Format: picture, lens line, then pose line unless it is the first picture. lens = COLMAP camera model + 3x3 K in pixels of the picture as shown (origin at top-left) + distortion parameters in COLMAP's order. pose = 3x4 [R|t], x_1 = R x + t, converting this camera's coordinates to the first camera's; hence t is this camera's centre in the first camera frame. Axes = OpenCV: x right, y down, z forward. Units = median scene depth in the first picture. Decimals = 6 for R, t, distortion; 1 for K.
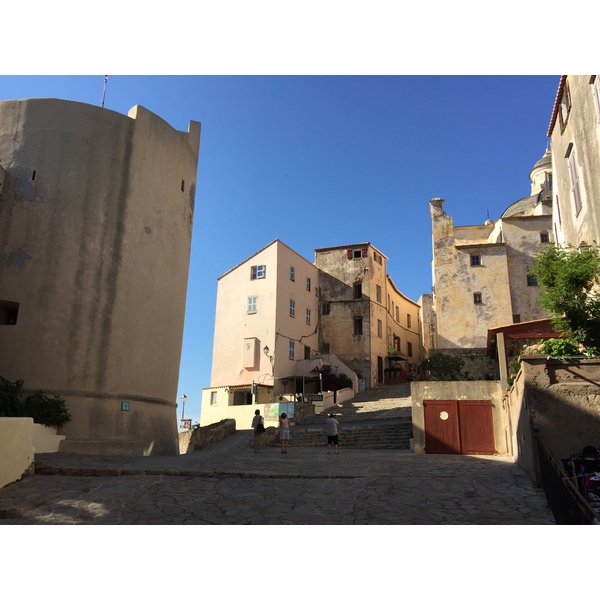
lens RADIAL K [[528.3, 0, 300.0], [0, 528.3, 300.0], [0, 0, 1]] dist [0.084790, -0.111566]
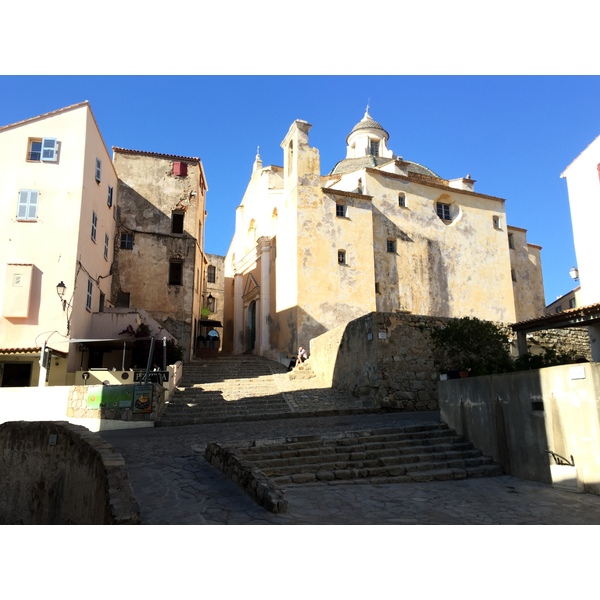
lens RADIAL K [[528.3, 0, 300.0], [0, 528.3, 300.0], [0, 0, 1]] dist [0.084790, -0.111566]
pose [[0.807775, 0.107688, 0.579571, -0.169689], [-0.135220, 0.990806, 0.004366, 0.064074], [-0.573772, -0.081896, 0.814910, 0.364057]]
